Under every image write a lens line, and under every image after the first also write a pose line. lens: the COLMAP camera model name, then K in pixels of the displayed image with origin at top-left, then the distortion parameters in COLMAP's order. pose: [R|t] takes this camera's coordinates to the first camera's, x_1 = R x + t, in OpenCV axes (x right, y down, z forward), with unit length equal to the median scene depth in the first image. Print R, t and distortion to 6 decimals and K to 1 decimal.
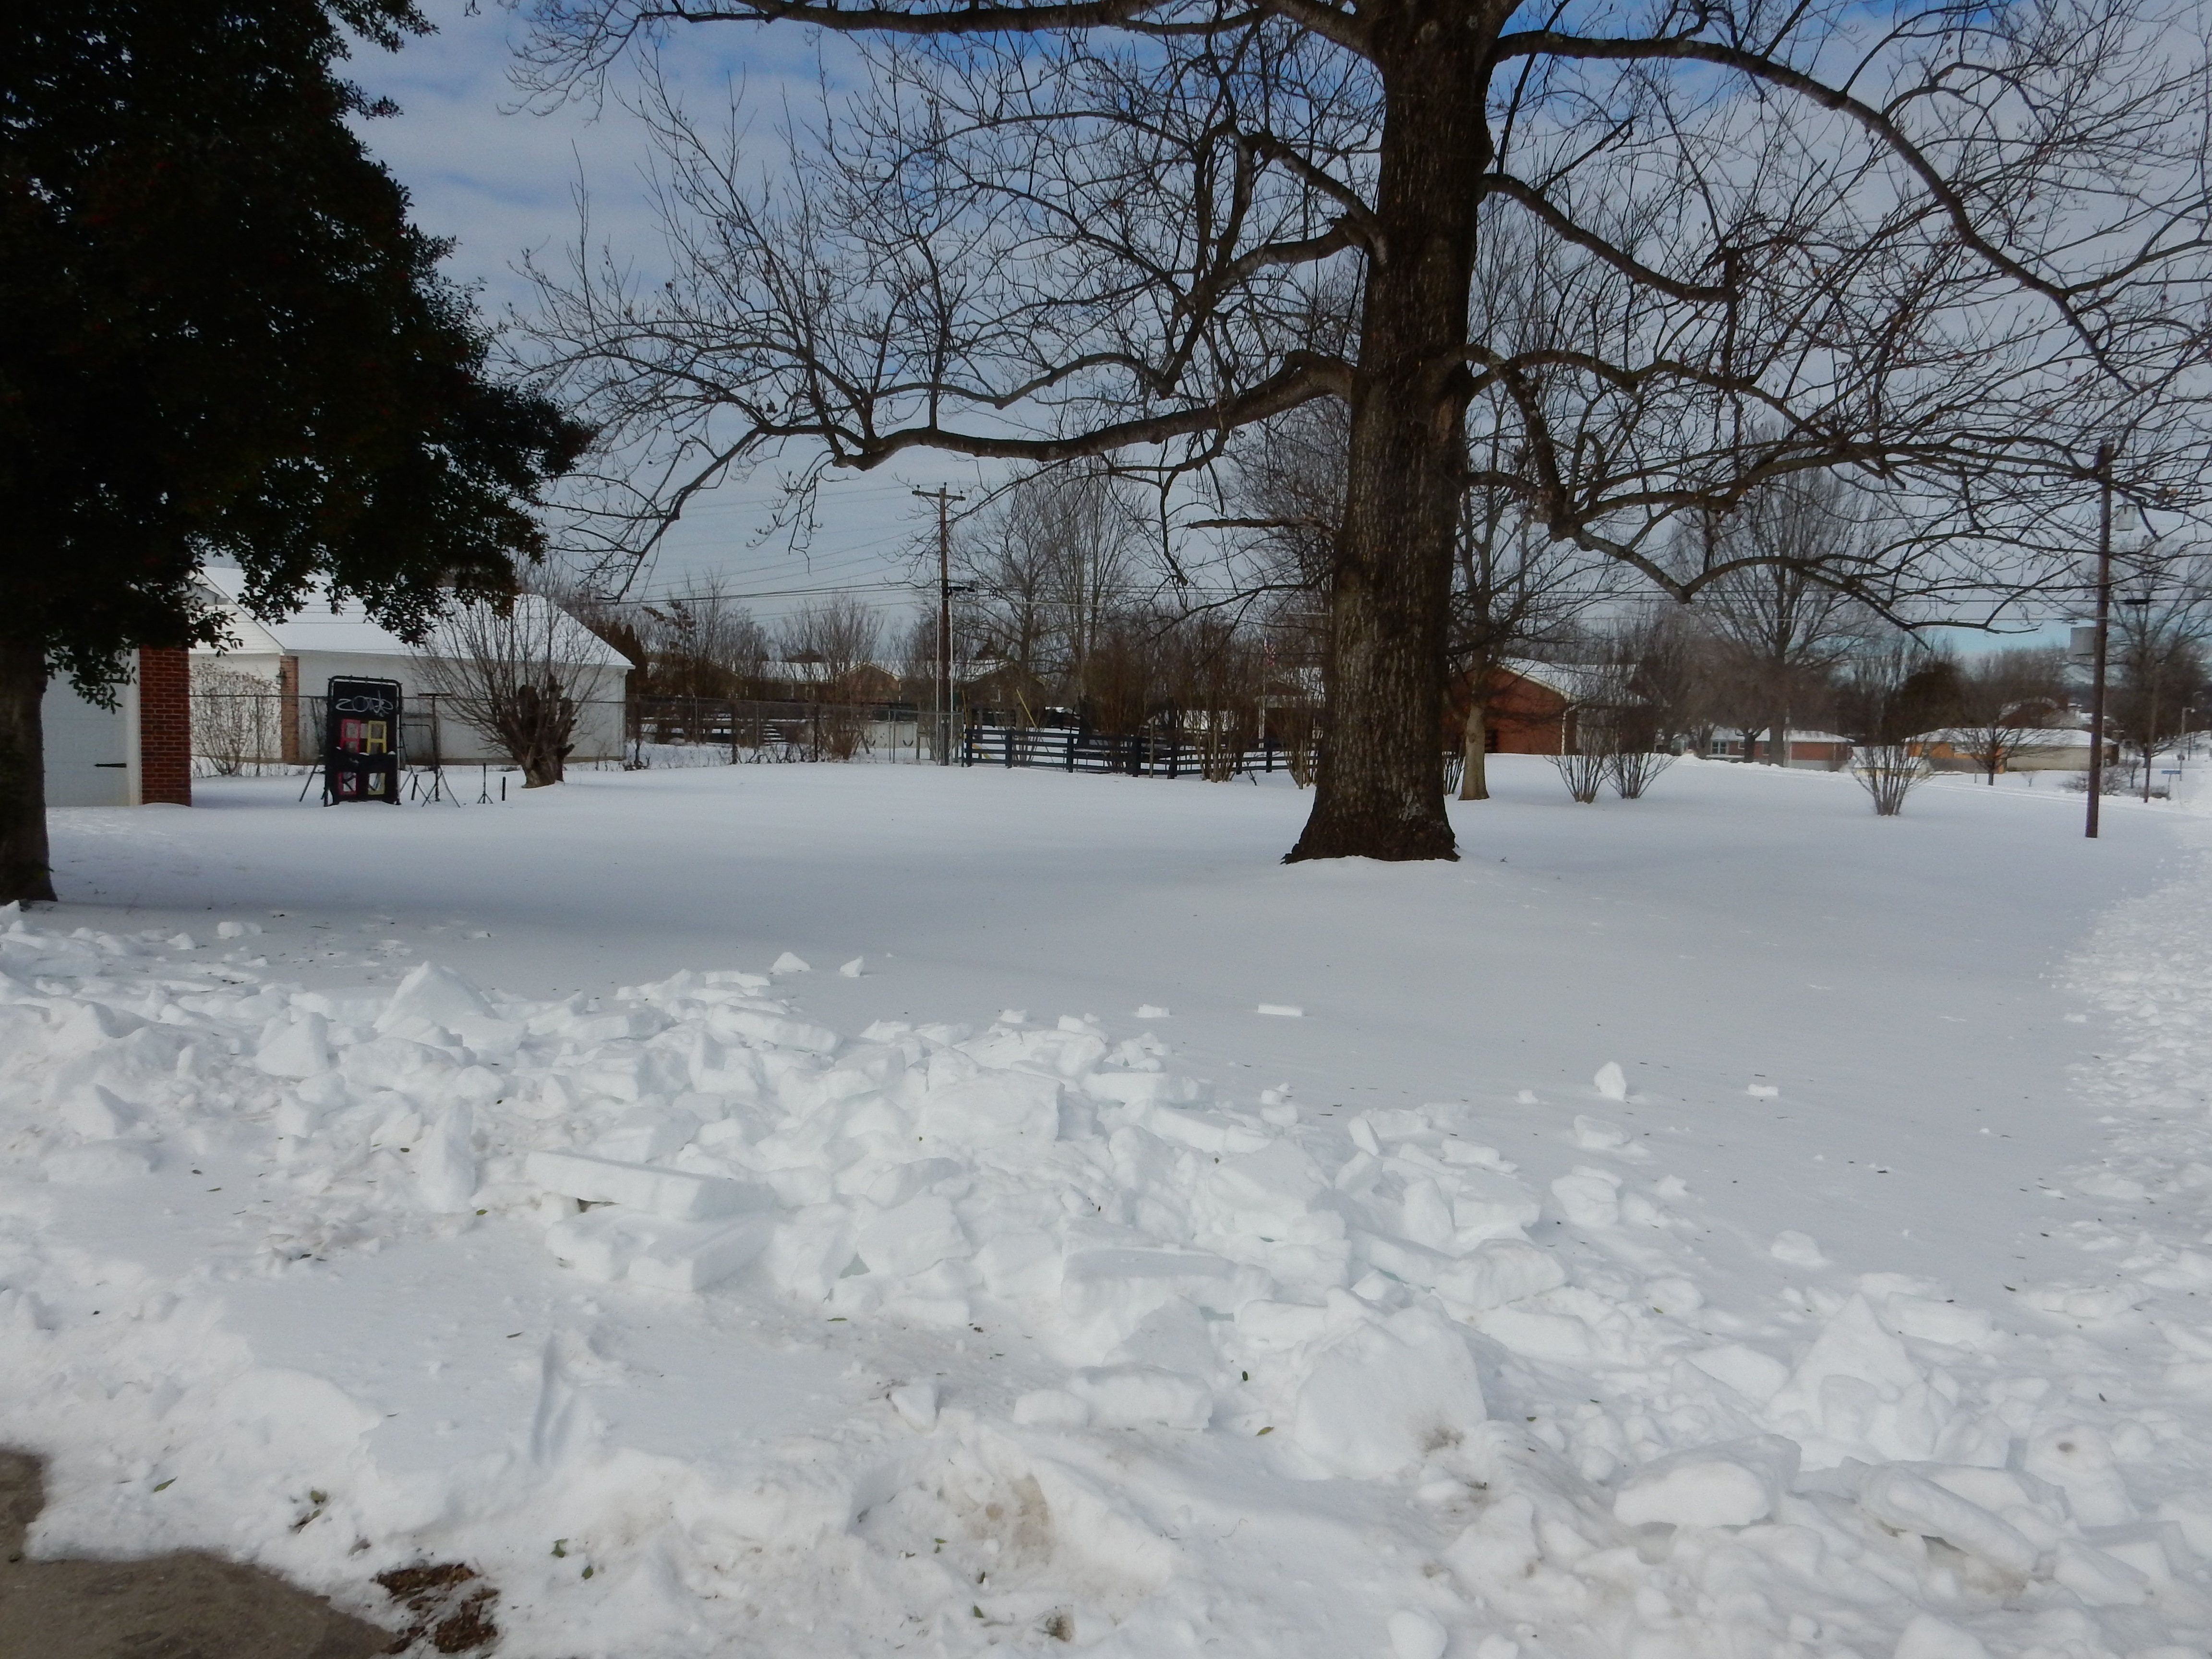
lens RADIAL K [[1601.2, 0, 1108.6], [0, 1601.2, 829.0], [0, 0, 1]] dist [-0.004934, -0.004389]
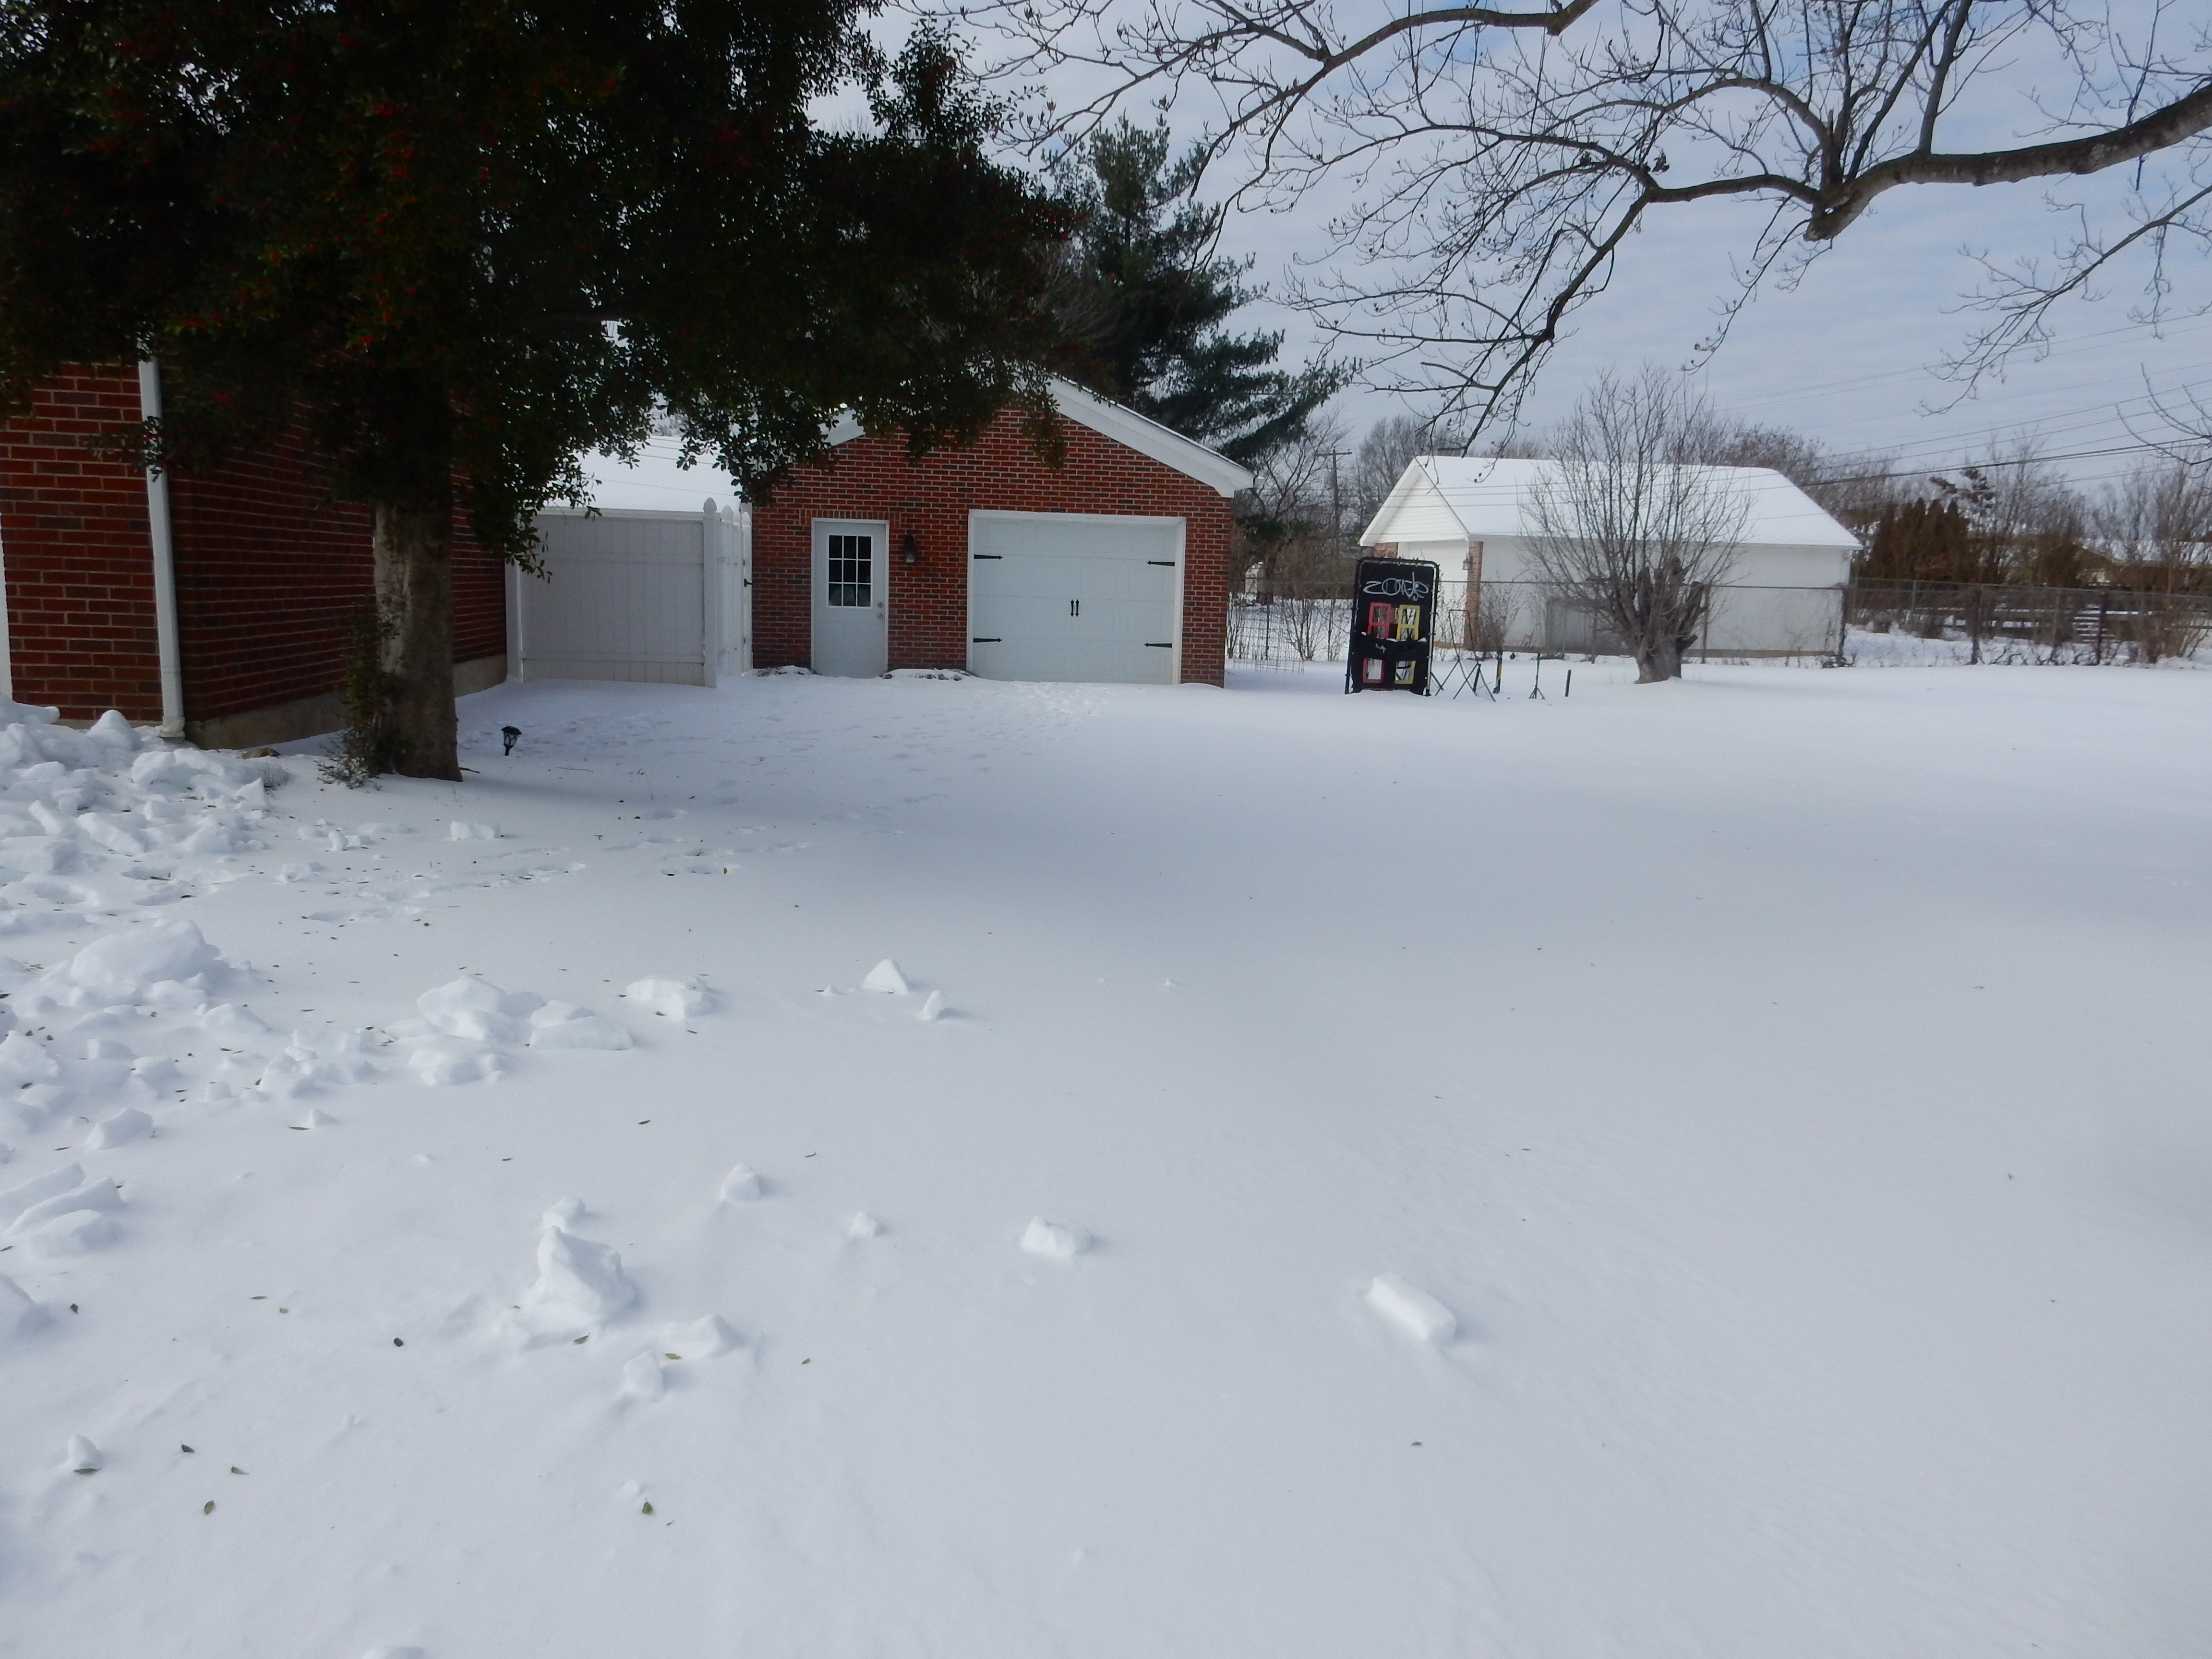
lens RADIAL K [[1601.2, 0, 1104.3], [0, 1601.2, 829.9], [0, 0, 1]] dist [-0.004934, -0.004389]
pose [[0.685794, 0.106611, -0.719945, 0.104844], [-0.057033, 0.994043, 0.092872, -0.012649], [0.725558, -0.022631, 0.687789, 0.206583]]
